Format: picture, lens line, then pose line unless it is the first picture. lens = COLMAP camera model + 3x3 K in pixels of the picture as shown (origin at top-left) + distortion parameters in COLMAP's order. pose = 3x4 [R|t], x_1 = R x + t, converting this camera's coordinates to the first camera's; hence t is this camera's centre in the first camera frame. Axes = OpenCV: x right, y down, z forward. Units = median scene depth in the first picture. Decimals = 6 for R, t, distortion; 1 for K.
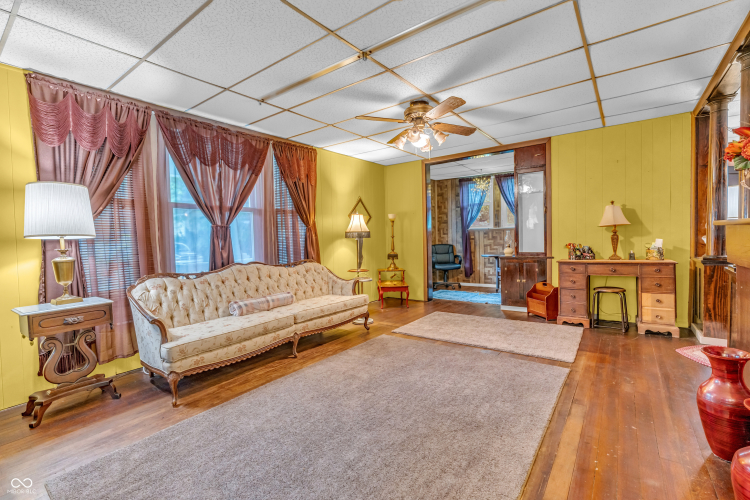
lens RADIAL K [[337.6, 0, 374.6], [0, 337.6, 253.8], [0, 0, 1]] dist [-0.004116, 0.000617]
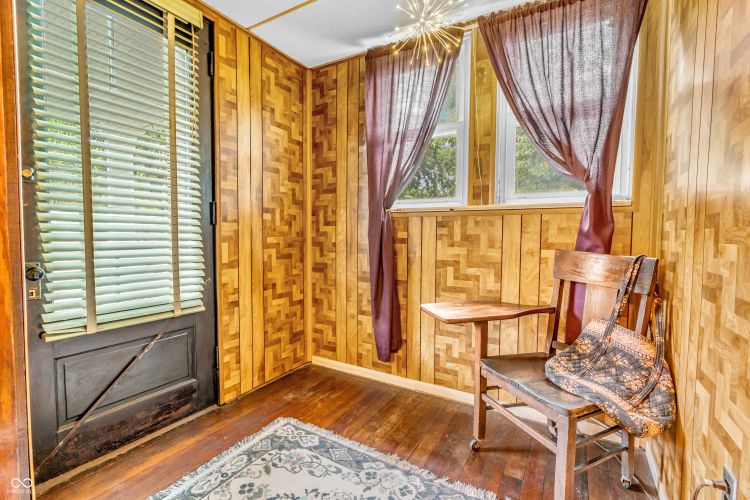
lens RADIAL K [[337.6, 0, 375.4], [0, 337.6, 249.5], [0, 0, 1]] dist [-0.004116, 0.000617]
pose [[0.992941, 0.027232, 0.115444, 0.229298], [-0.027441, 0.999623, 0.000226, -0.034948], [-0.115395, -0.003393, 0.993314, 0.688129]]
